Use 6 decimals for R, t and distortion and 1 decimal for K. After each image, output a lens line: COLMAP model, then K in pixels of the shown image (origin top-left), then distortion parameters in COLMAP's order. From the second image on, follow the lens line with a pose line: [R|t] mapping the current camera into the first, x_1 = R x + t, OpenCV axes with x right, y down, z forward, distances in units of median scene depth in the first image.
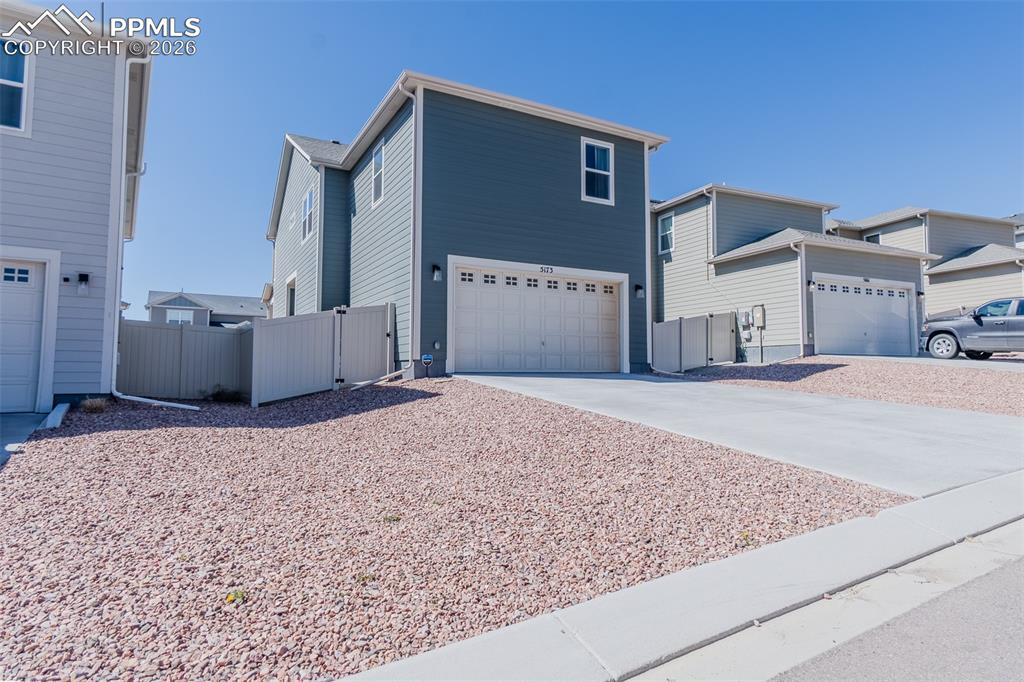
lens RADIAL K [[572.9, 0, 512.8], [0, 572.9, 338.2], [0, 0, 1]] dist [0.007659, 0.000625]
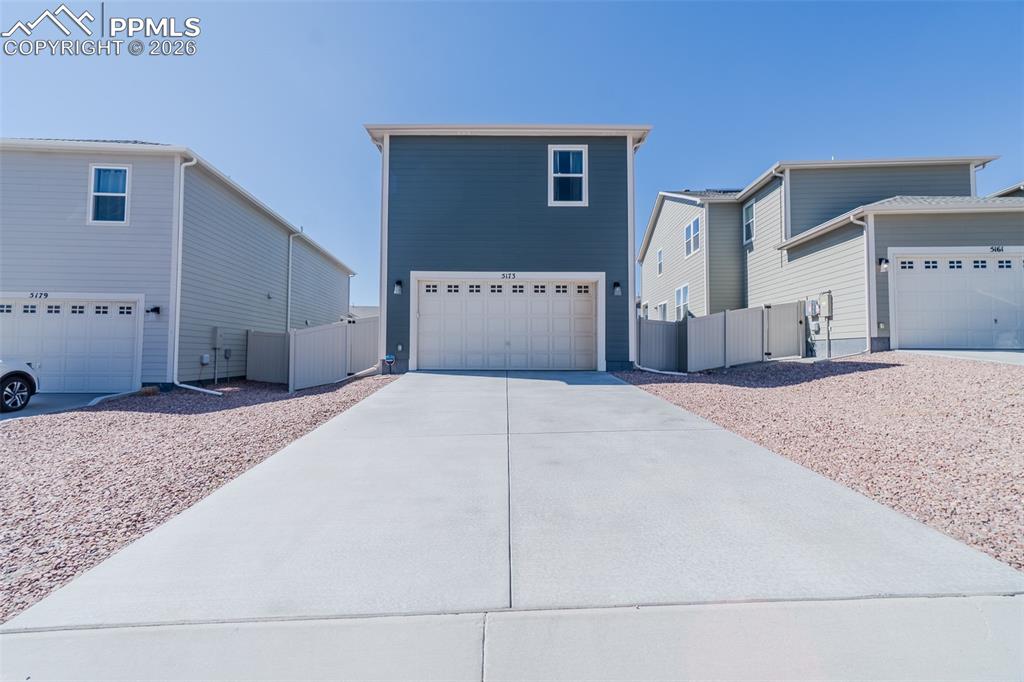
lens RADIAL K [[441.0, 0, 511.8], [0, 441.0, 338.3], [0, 0, 1]] dist [-0.004633, 0.002265]
pose [[0.882241, -0.016318, -0.470515, 0.413405], [0.025420, 0.999592, 0.012996, -0.010615], [0.470111, -0.023426, 0.882296, 0.238147]]
